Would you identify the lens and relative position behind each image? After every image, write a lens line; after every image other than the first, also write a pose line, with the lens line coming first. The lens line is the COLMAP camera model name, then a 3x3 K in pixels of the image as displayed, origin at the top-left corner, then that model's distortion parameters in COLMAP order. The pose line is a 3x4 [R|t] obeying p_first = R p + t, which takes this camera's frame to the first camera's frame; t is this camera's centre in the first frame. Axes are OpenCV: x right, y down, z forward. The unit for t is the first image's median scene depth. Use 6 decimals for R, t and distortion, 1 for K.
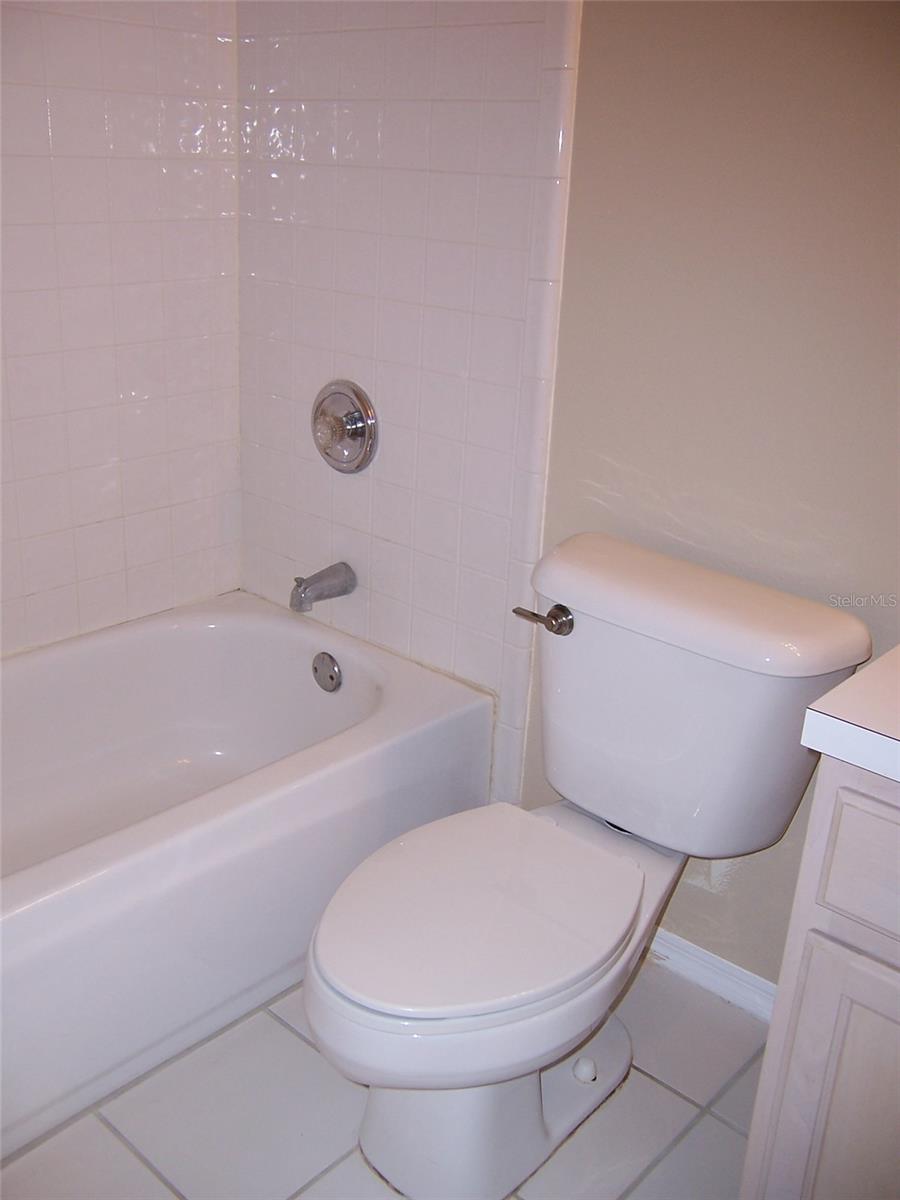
lens RADIAL K [[1152.5, 0, 443.0], [0, 1152.5, 604.5], [0, 0, 1]] dist [-0.148359, 0.194383]
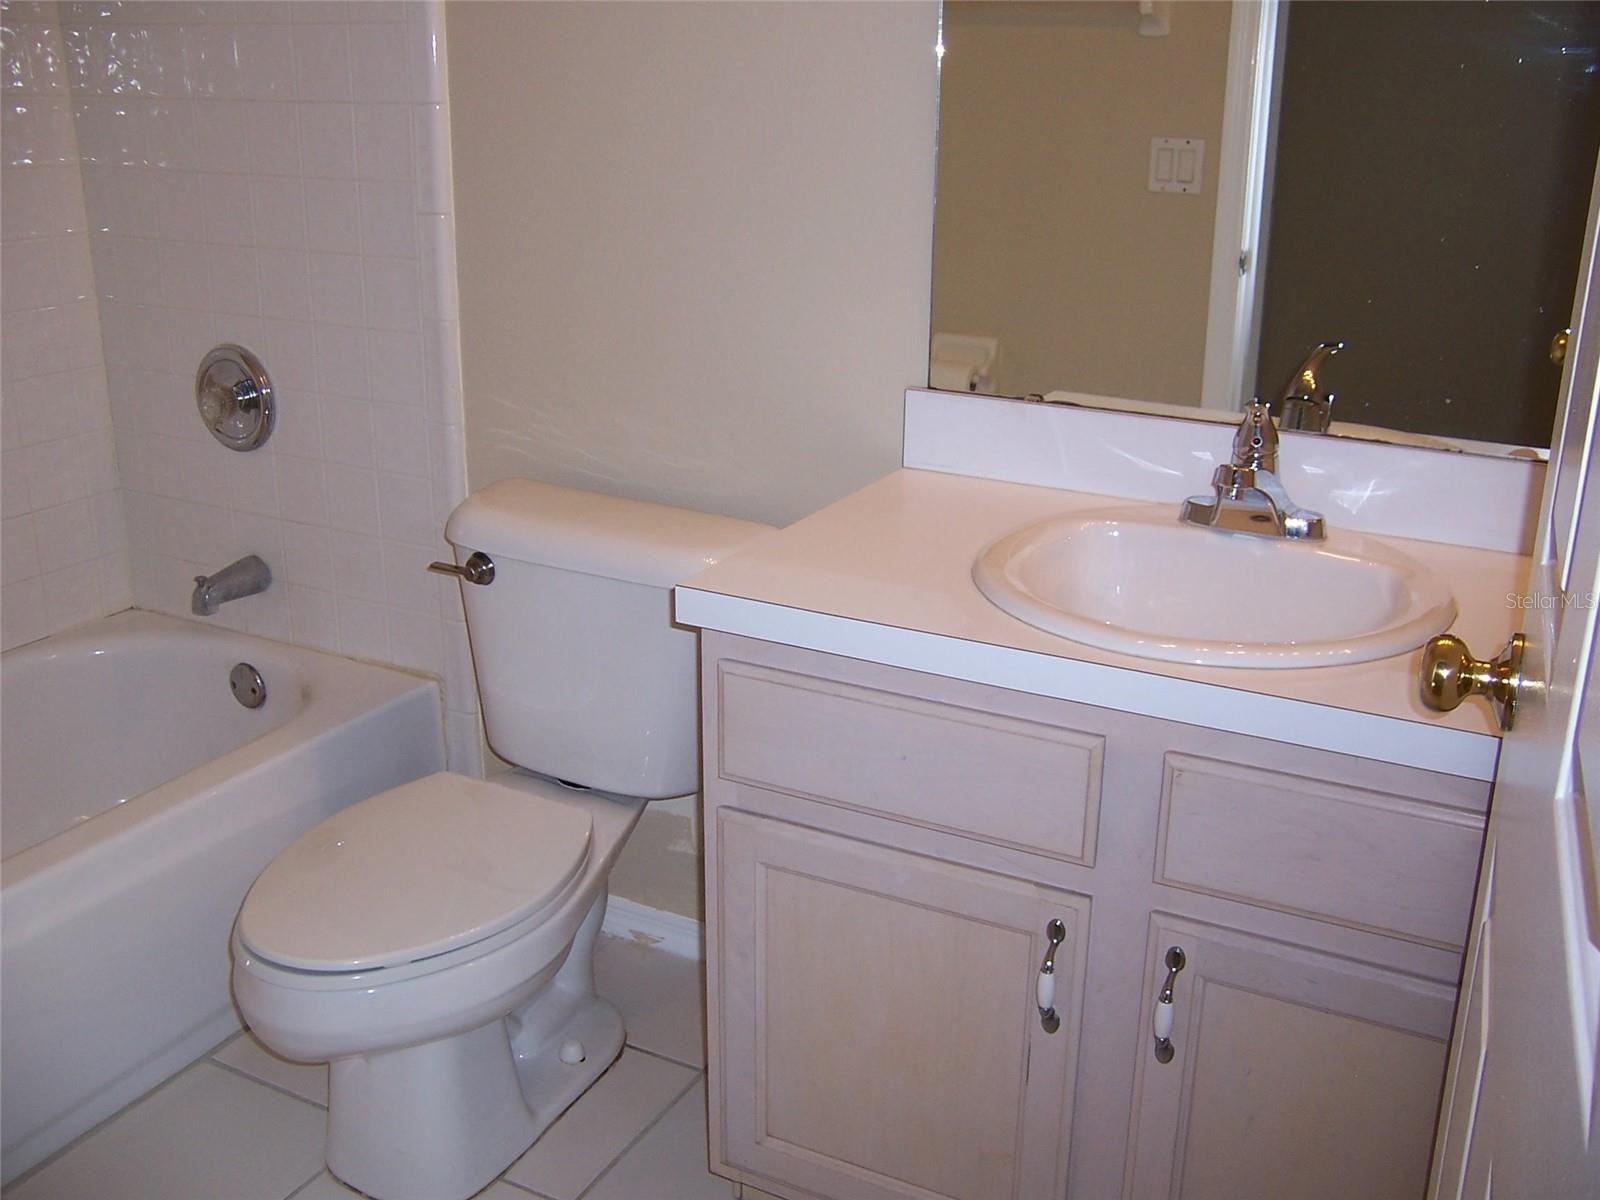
lens RADIAL K [[1536.7, 0, 805.7], [0, 1536.7, 591.4], [0, 0, 1]] dist [-0.148359, 0.194383]
pose [[0.966110, -0.112178, 0.232482, 0.049855], [0.120642, 0.992442, -0.022466, 0.068836], [-0.228205, 0.049752, 0.972341, -0.203228]]
